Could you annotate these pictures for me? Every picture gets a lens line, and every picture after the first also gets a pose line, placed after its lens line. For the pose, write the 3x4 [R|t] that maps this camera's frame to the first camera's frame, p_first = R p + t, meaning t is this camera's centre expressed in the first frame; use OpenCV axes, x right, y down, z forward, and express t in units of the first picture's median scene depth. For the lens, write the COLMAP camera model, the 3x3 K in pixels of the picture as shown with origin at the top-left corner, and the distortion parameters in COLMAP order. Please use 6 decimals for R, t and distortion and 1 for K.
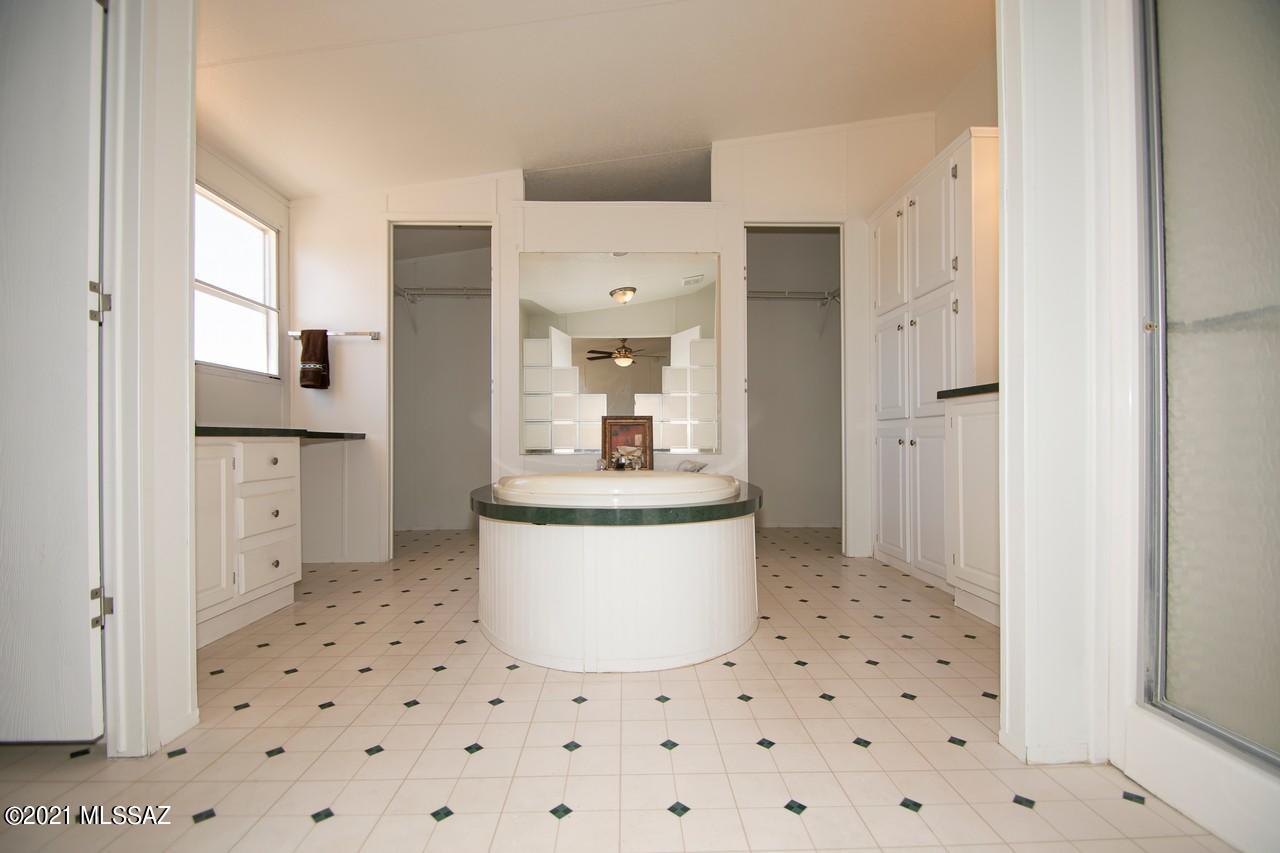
lens RADIAL K [[560.7, 0, 643.1], [0, 560.7, 442.9], [0, 0, 1]] dist [0.011364, -0.000703]
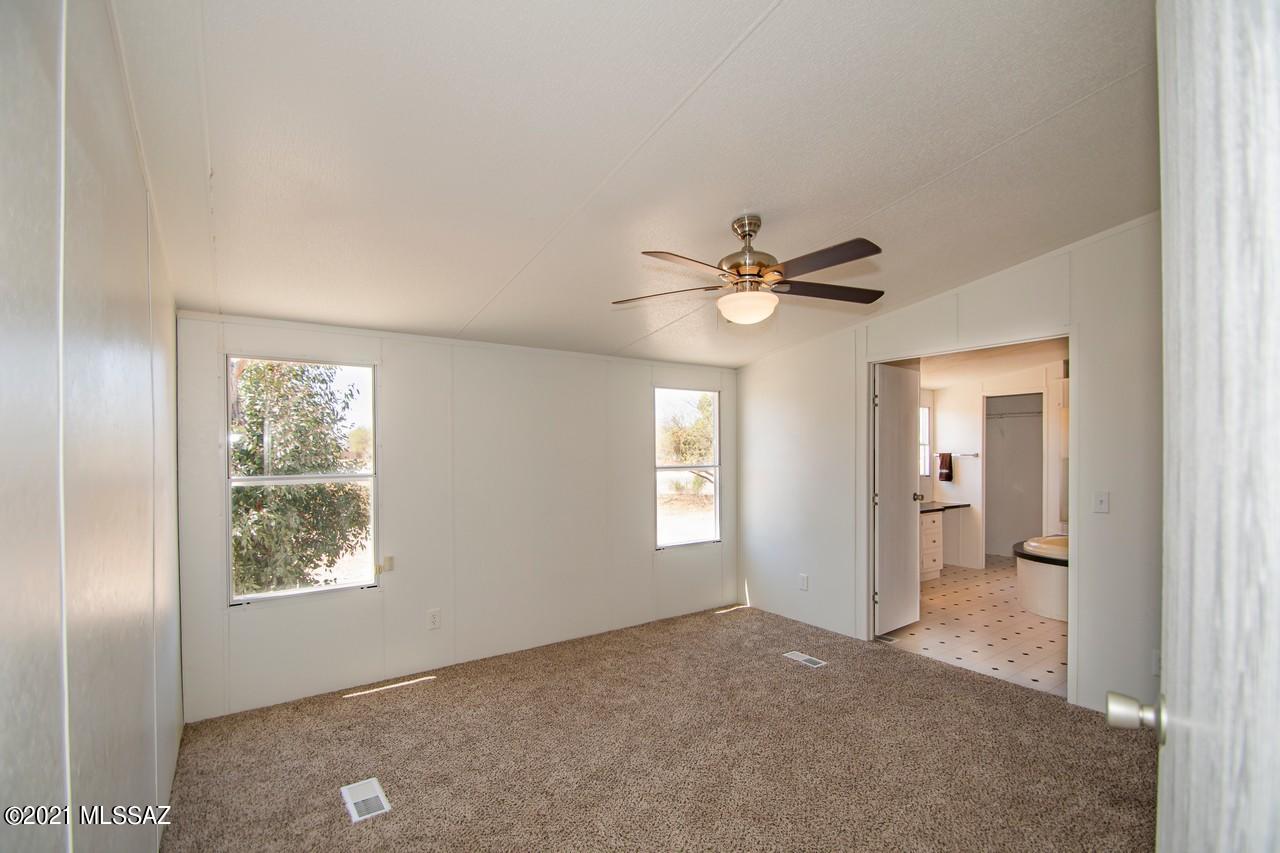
lens RADIAL K [[560.7, 0, 643.1], [0, 560.7, 442.9], [0, 0, 1]] dist [0.011364, -0.000703]
pose [[0.543904, -0.005124, -0.839132, 0.564233], [-0.005232, 0.999941, -0.009497, -0.210077], [0.839131, 0.009556, 0.543845, -1.089322]]
